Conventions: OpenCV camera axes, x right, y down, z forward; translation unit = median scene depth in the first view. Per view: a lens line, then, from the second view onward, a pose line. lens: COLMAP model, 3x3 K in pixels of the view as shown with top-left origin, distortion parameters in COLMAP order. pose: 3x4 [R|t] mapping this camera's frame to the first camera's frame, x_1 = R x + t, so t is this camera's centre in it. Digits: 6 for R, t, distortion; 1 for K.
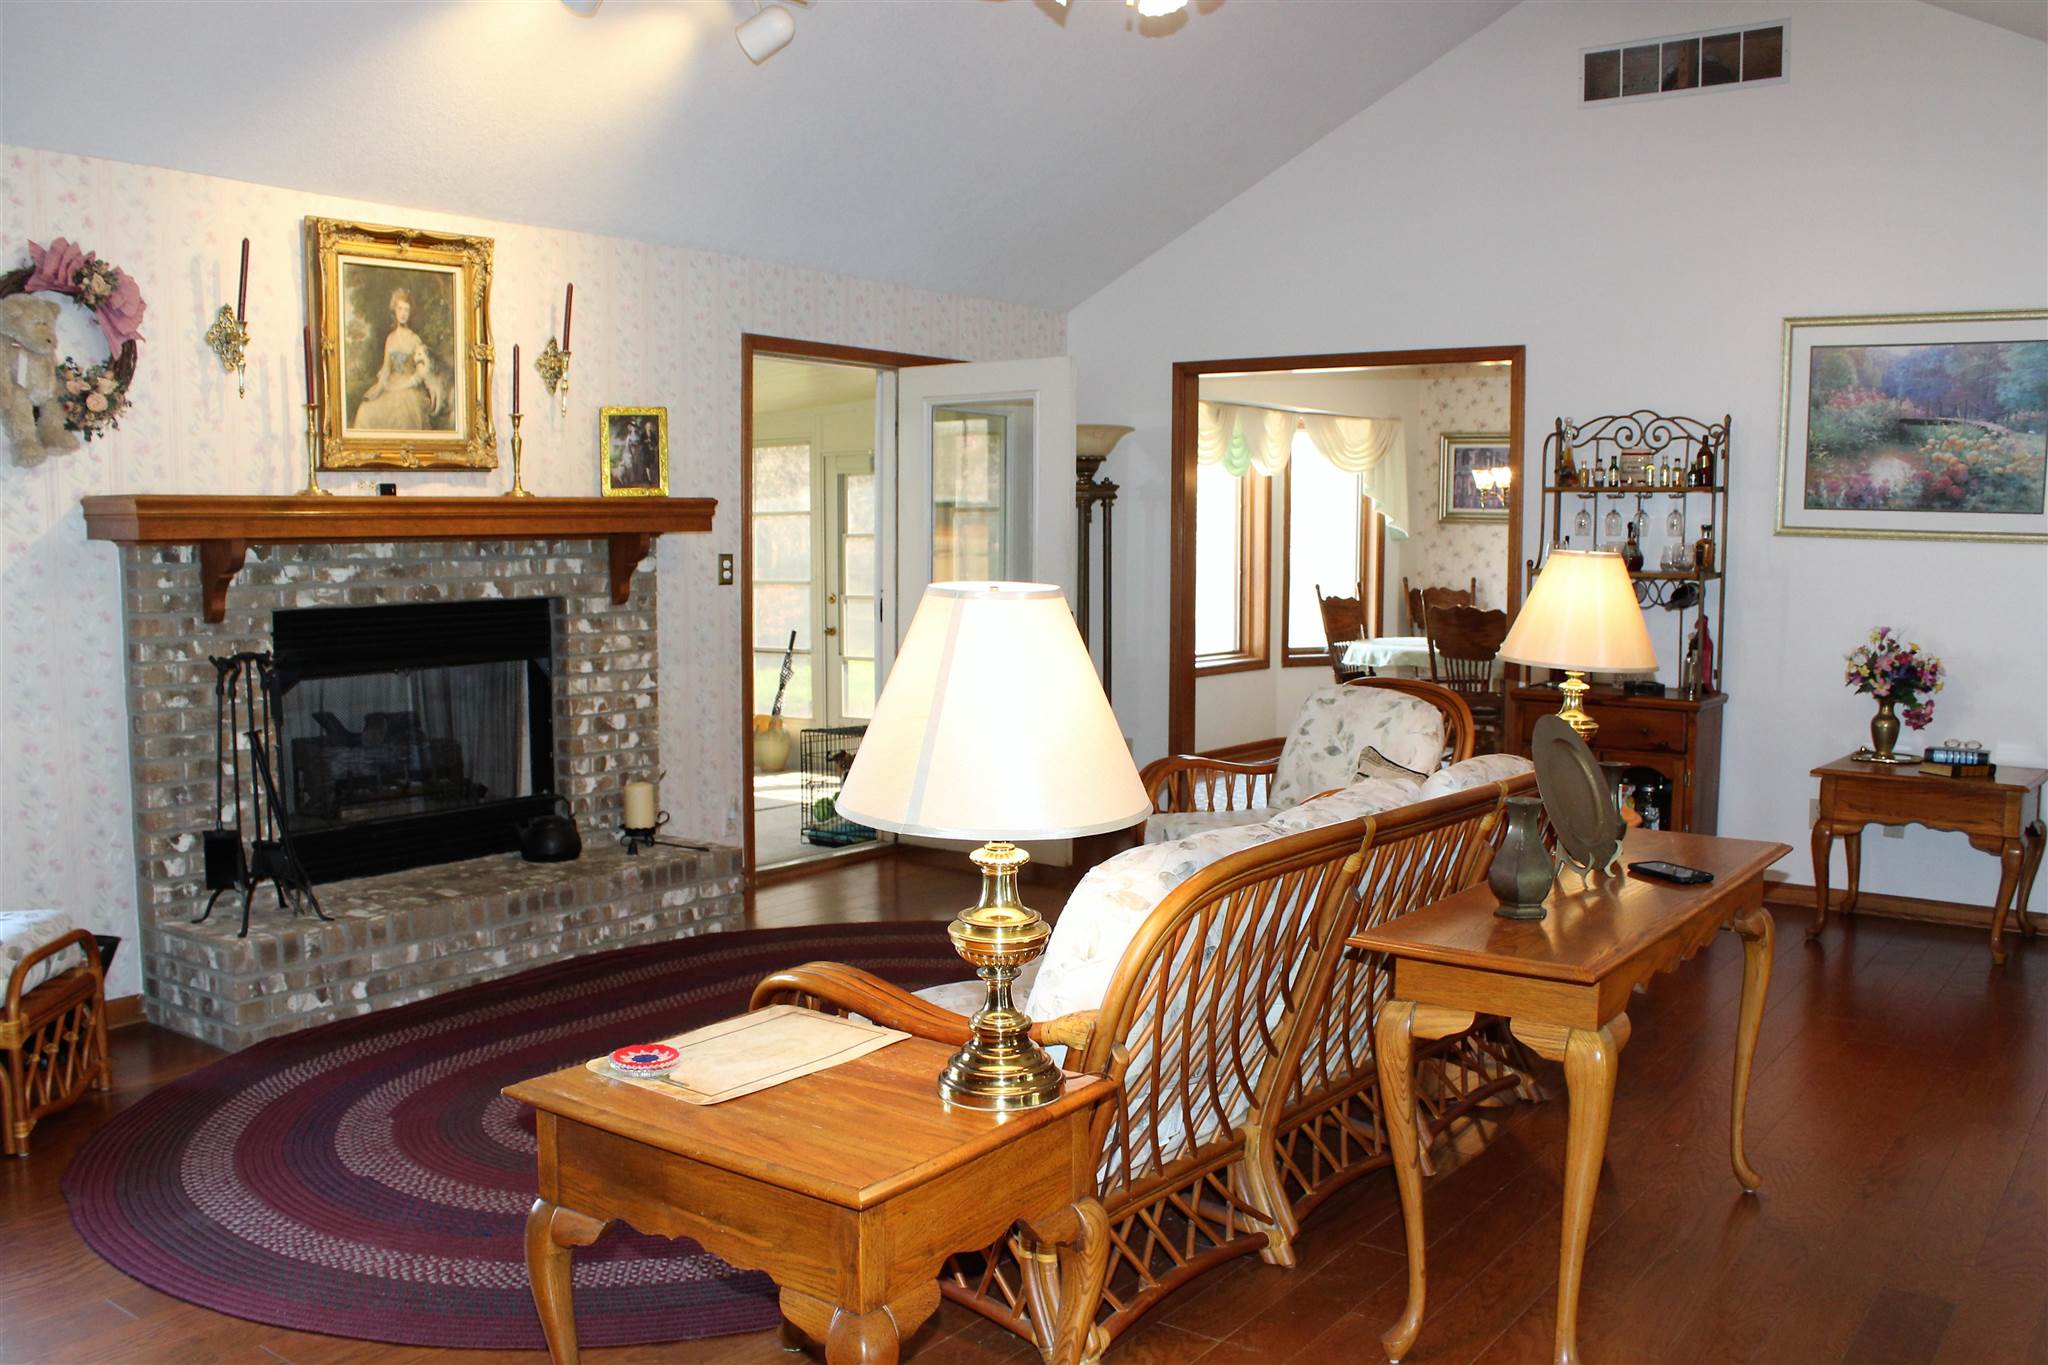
lens RADIAL K [[1749.2, 0, 1024.9], [0, 1749.2, 678.7], [0, 0, 1]] dist [-0.142799, 0.105209]
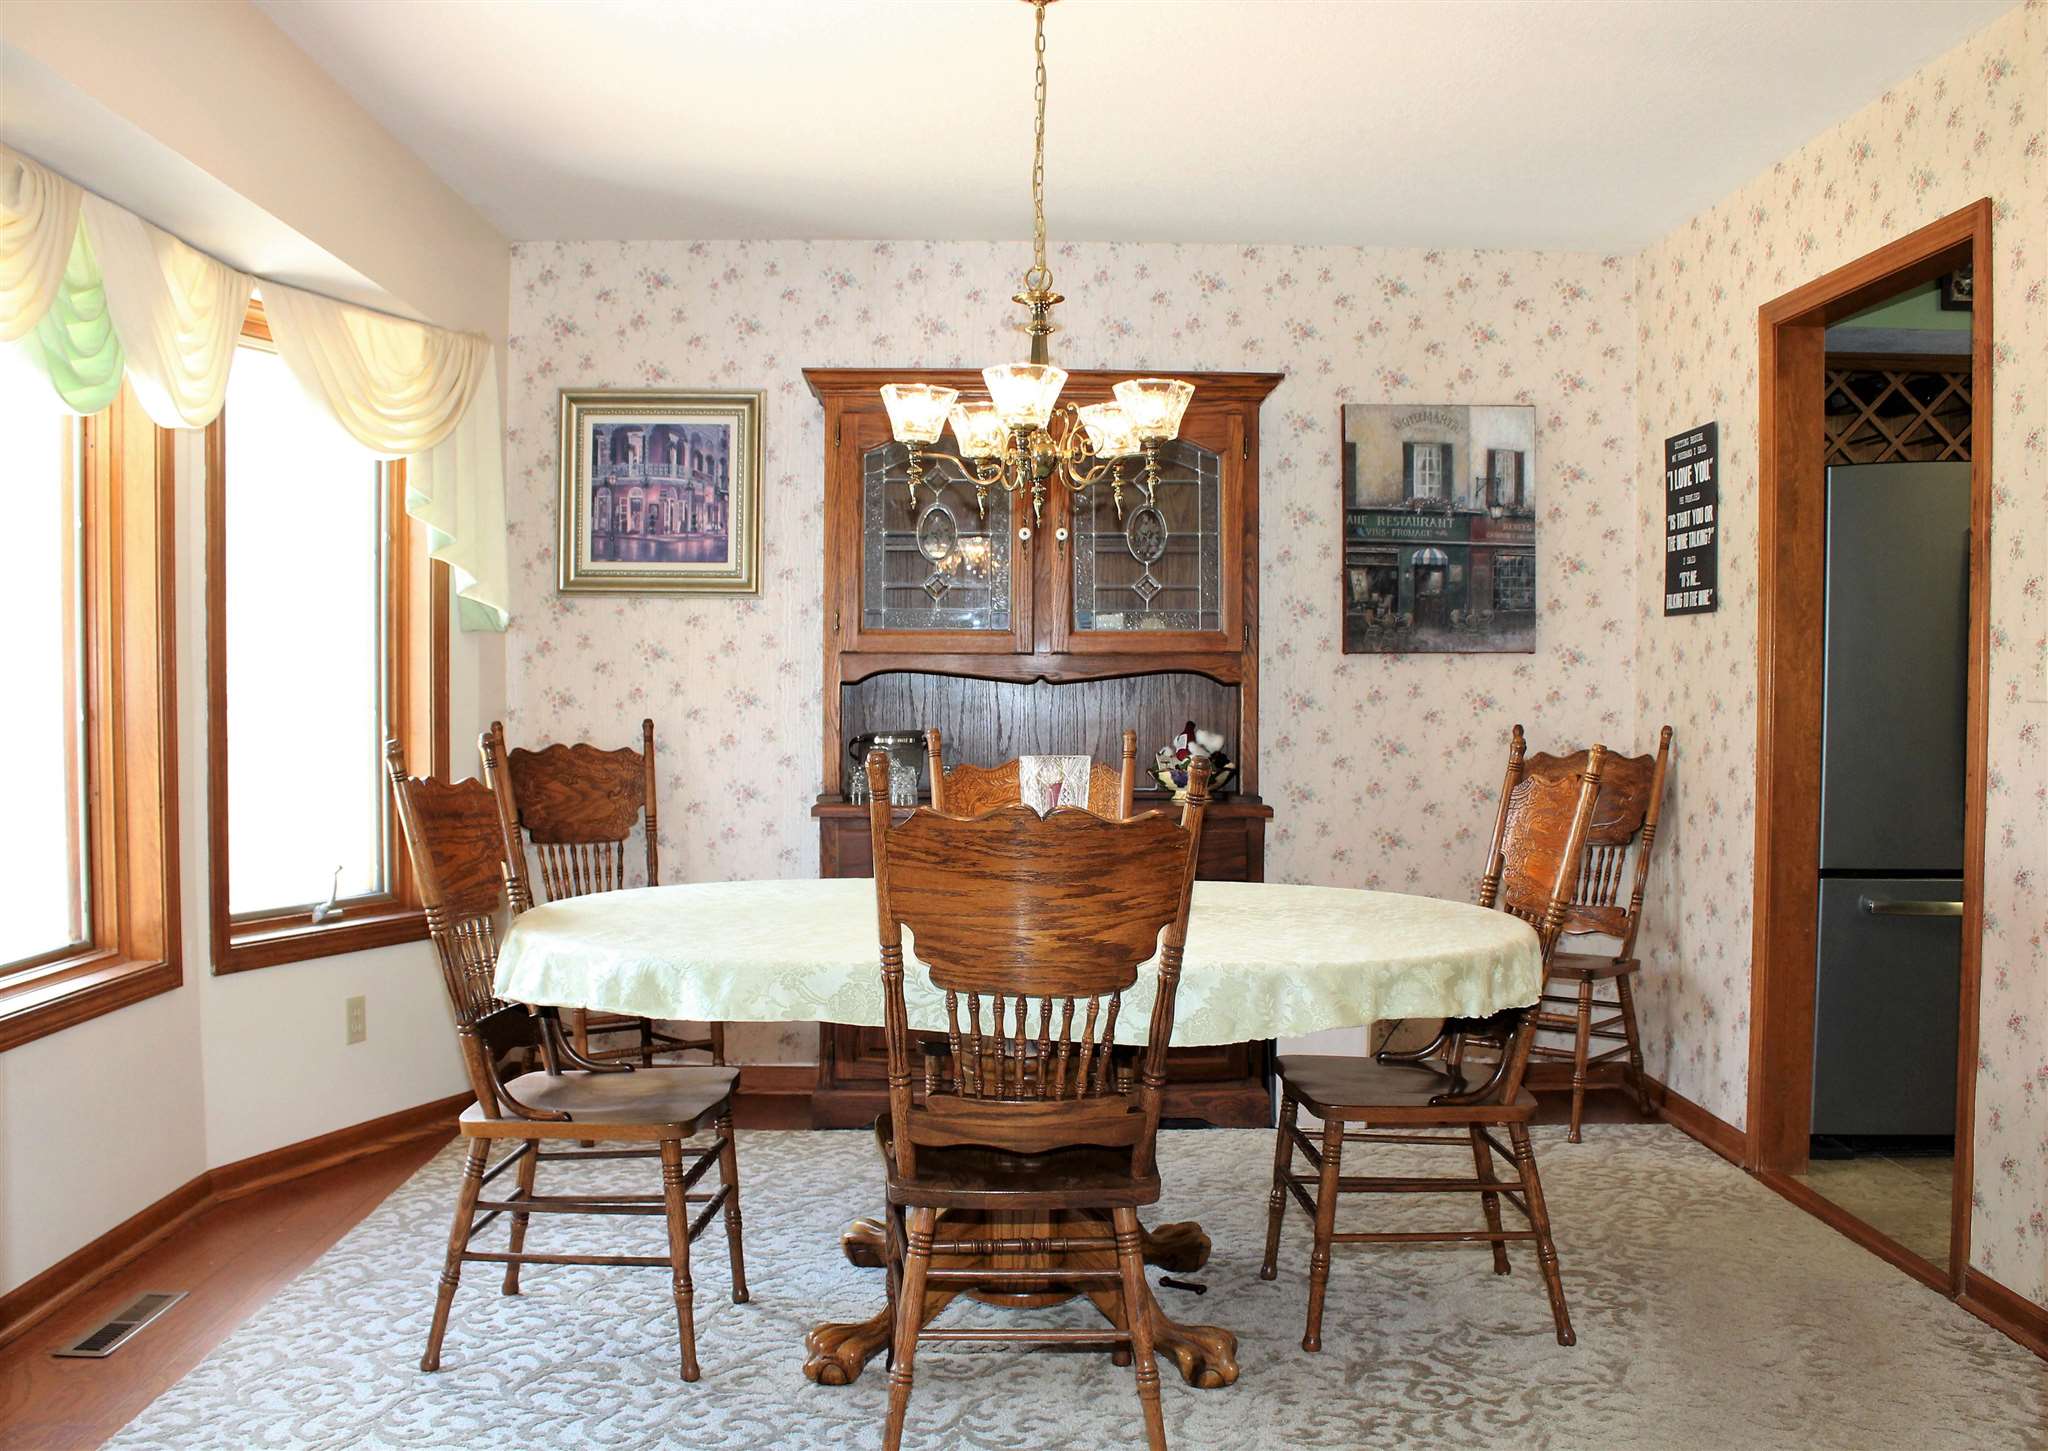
lens RADIAL K [[1995.3, 0, 1019.2], [0, 1995.3, 718.3], [0, 0, 1]] dist [-0.021639, 0.000000]
pose [[0.817465, -0.006939, 0.575937, 0.045608], [0.042863, 0.997888, -0.048815, -0.029915], [-0.574382, 0.064591, 0.816035, 0.535907]]
